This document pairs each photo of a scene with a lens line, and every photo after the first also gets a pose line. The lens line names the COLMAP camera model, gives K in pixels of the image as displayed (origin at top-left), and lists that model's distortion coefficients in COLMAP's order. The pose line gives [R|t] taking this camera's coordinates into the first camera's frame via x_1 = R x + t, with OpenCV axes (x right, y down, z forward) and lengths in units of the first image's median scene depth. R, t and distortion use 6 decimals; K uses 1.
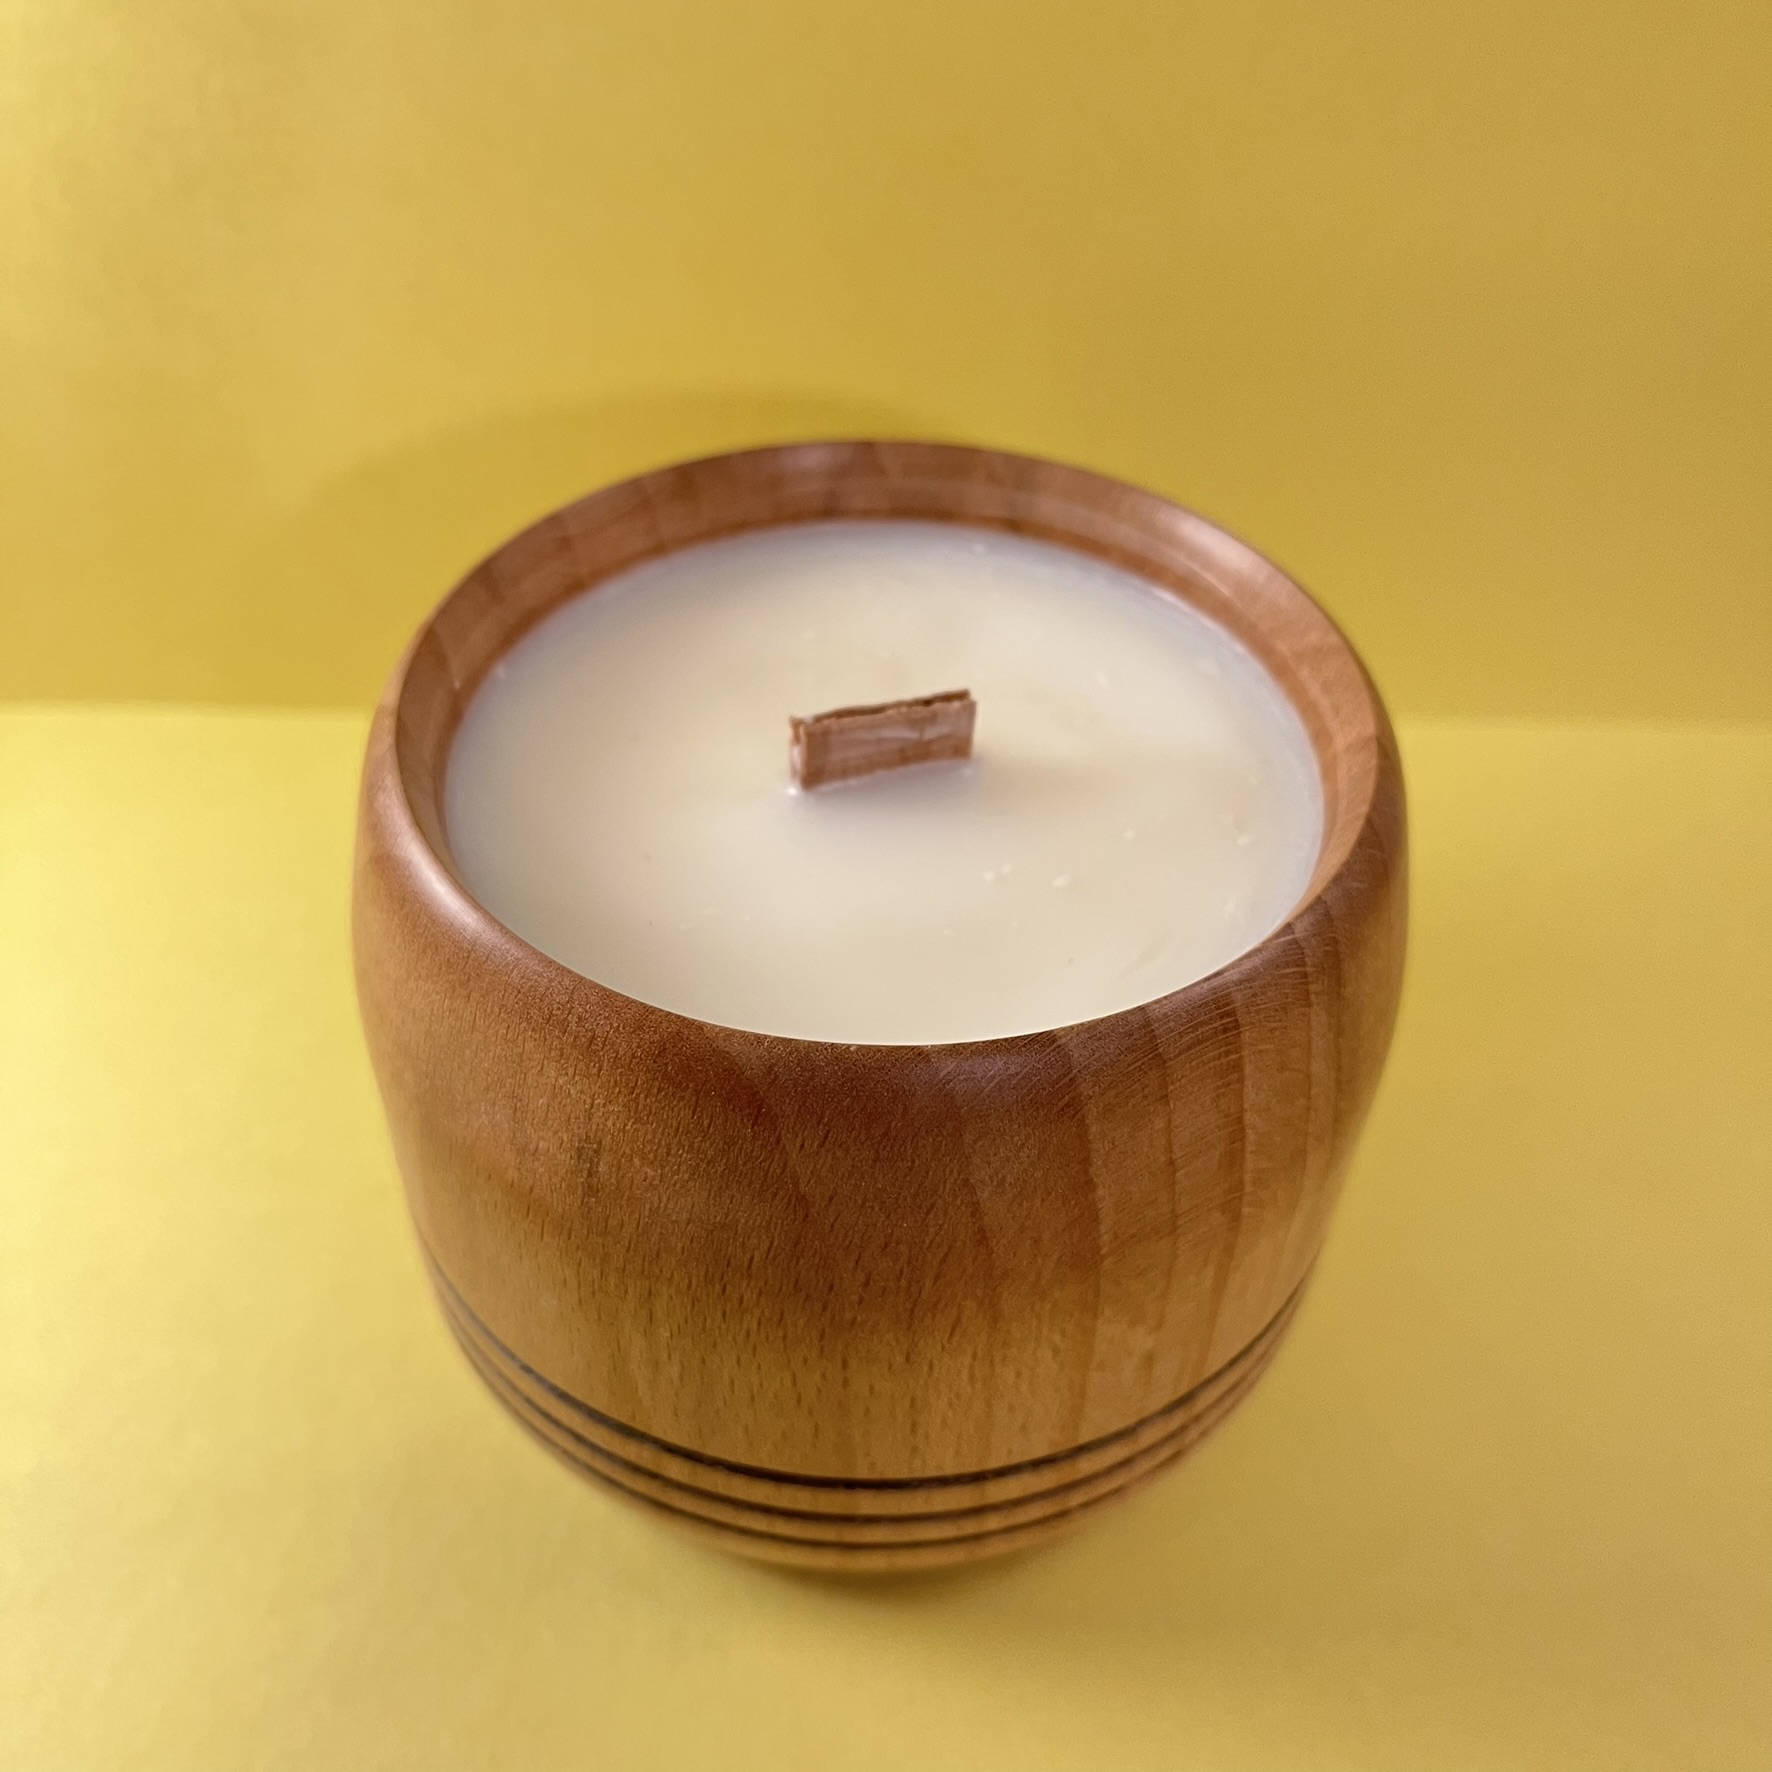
lens RADIAL K [[1925.7, 0, 908.0], [0, 1925.7, 889.2], [0, 0, 1]] dist [0.175517, -0.729076]
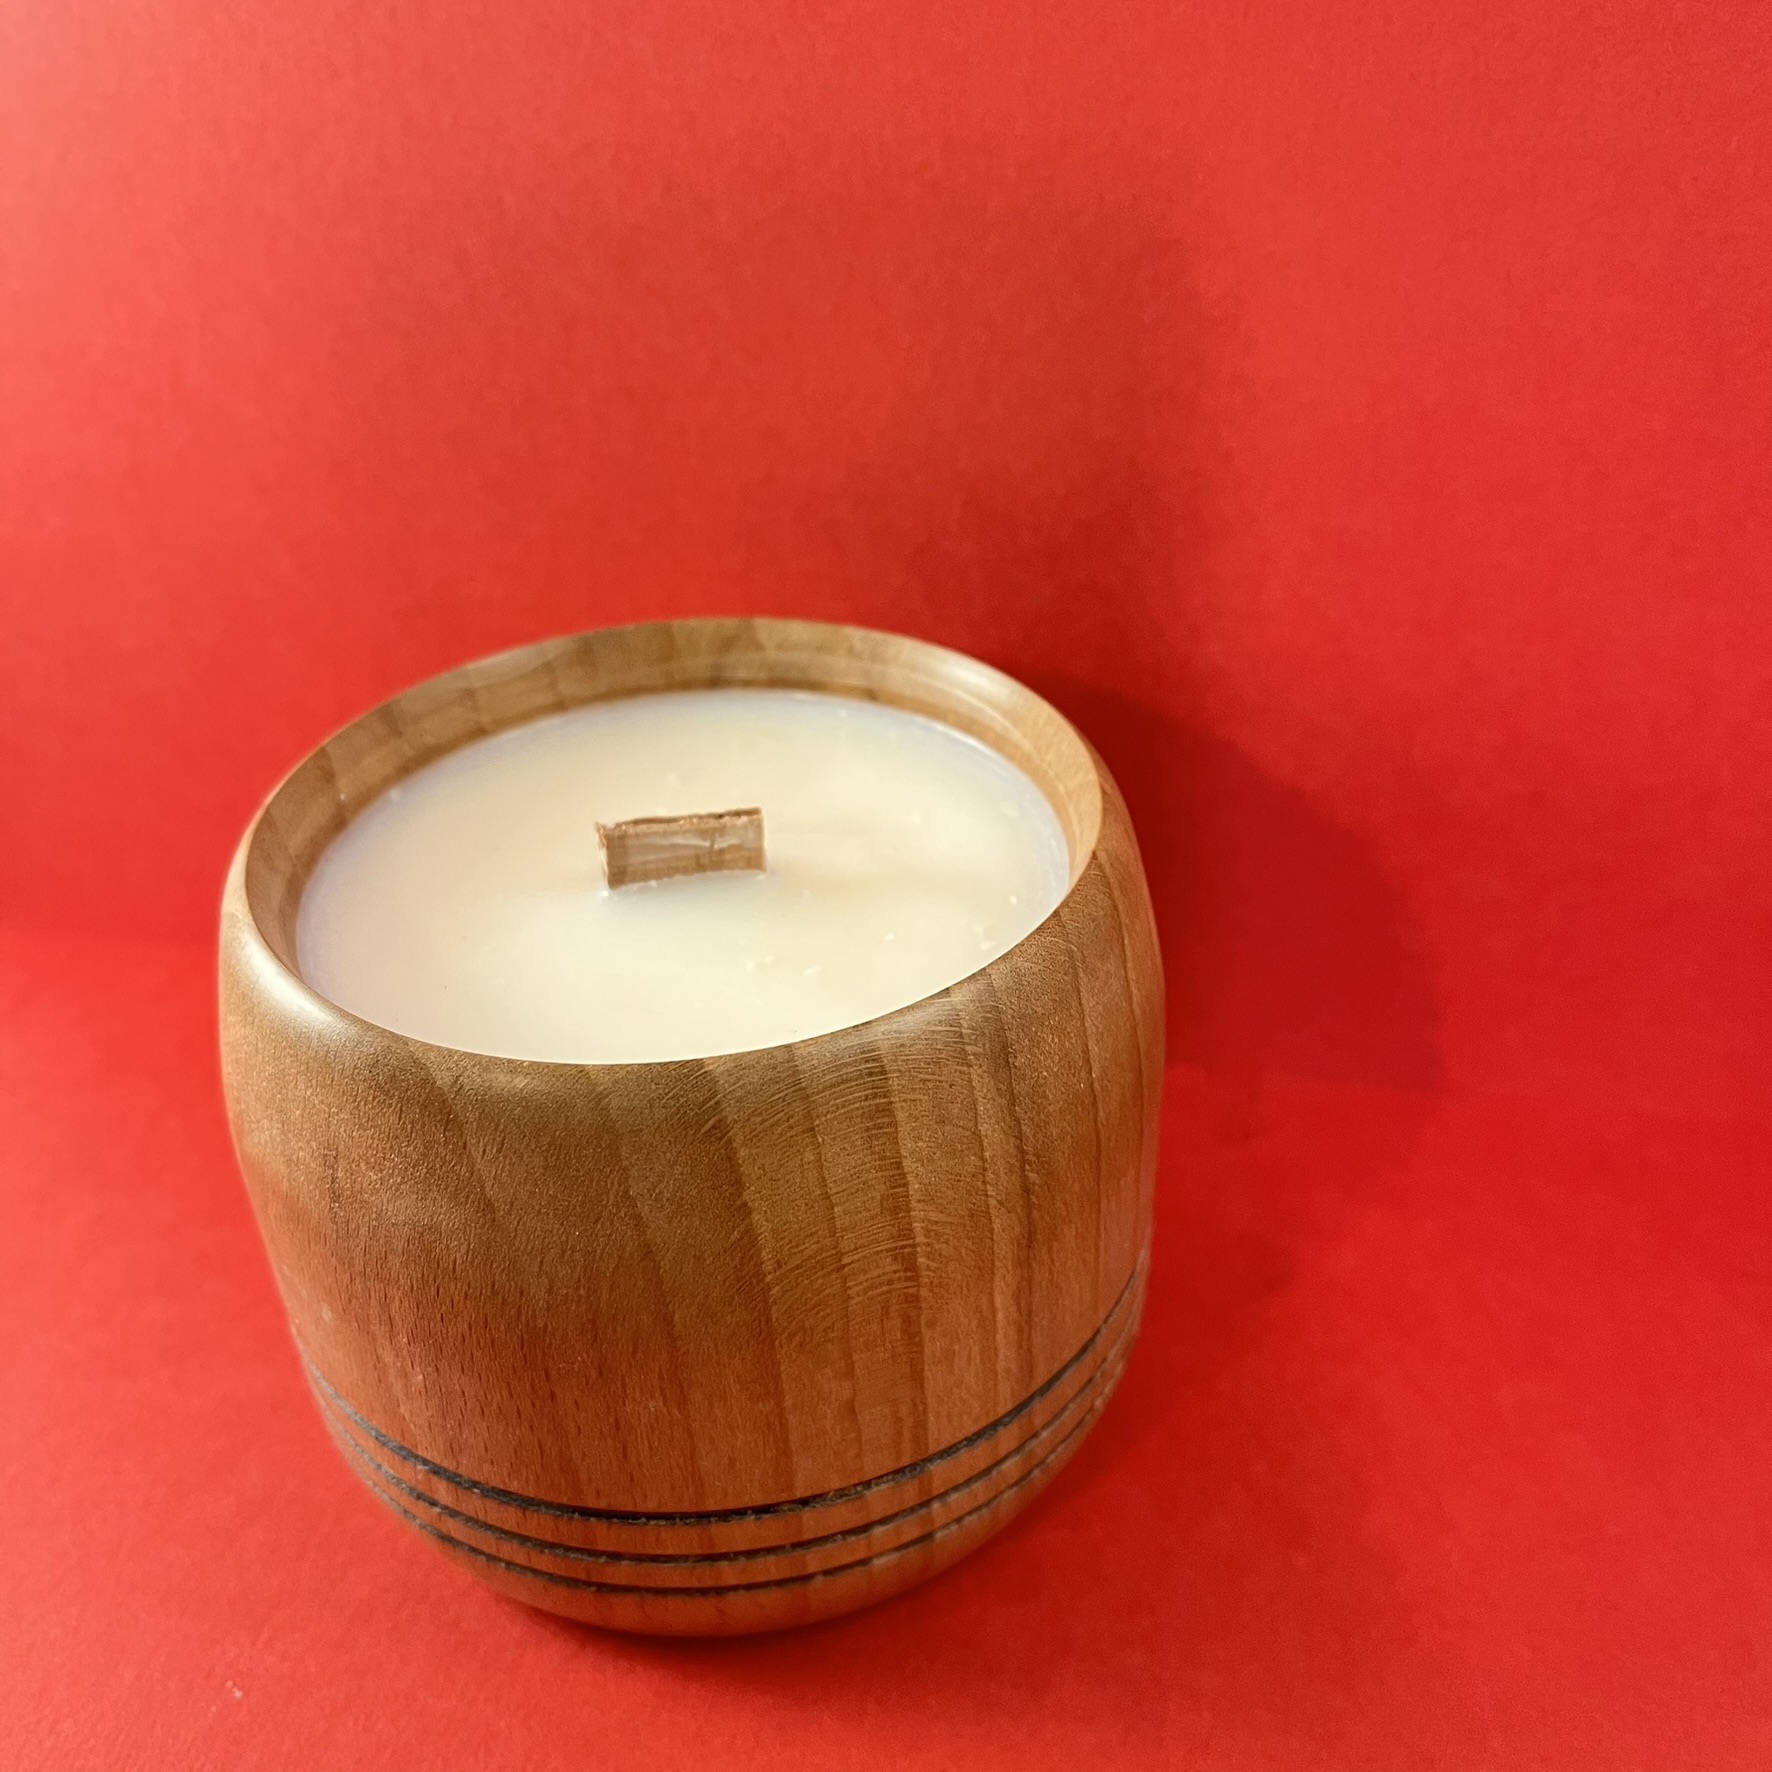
lens RADIAL K [[1925.7, 0, 908.0], [0, 1925.7, 889.2], [0, 0, 1]] dist [0.175517, -0.729076]
pose [[0.984872, 0.028621, -0.170903, 0.359505], [-0.057254, 0.984623, -0.165047, 0.145177], [0.163551, 0.172335, 0.971366, -0.097874]]
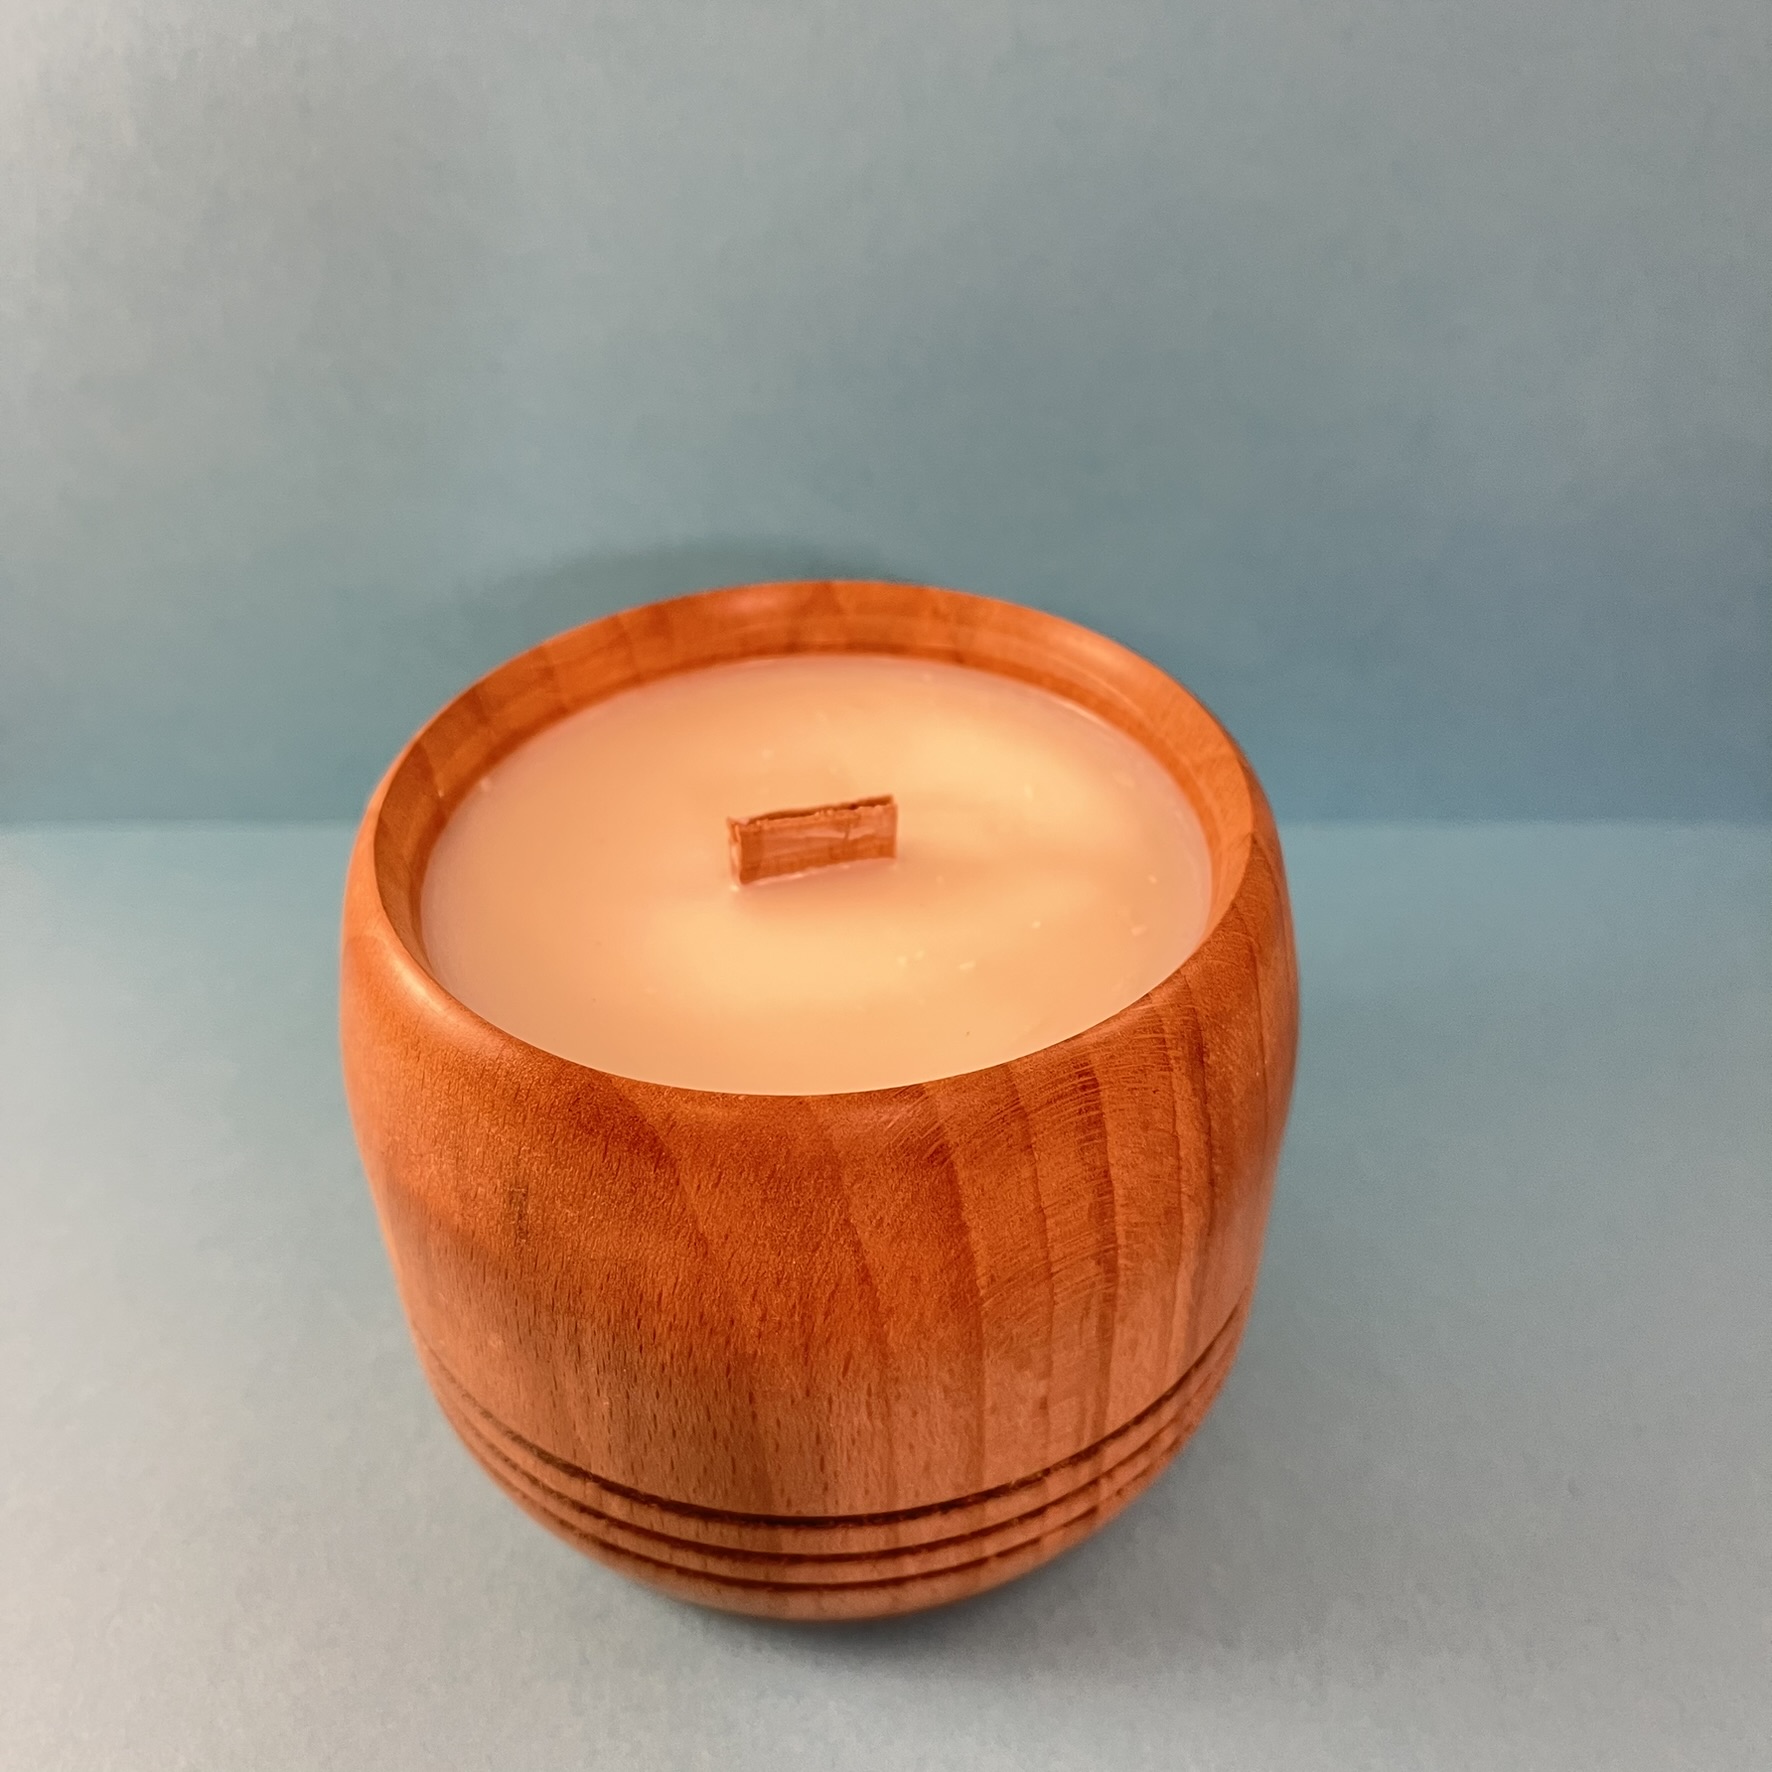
lens RADIAL K [[1925.7, 0, 908.0], [0, 1925.7, 889.2], [0, 0, 1]] dist [0.175517, -0.729076]
pose [[0.997749, -0.001365, -0.067048, 0.132357], [-0.004582, 0.996069, -0.088466, 0.055724], [0.066905, 0.088574, 0.993820, -0.114688]]
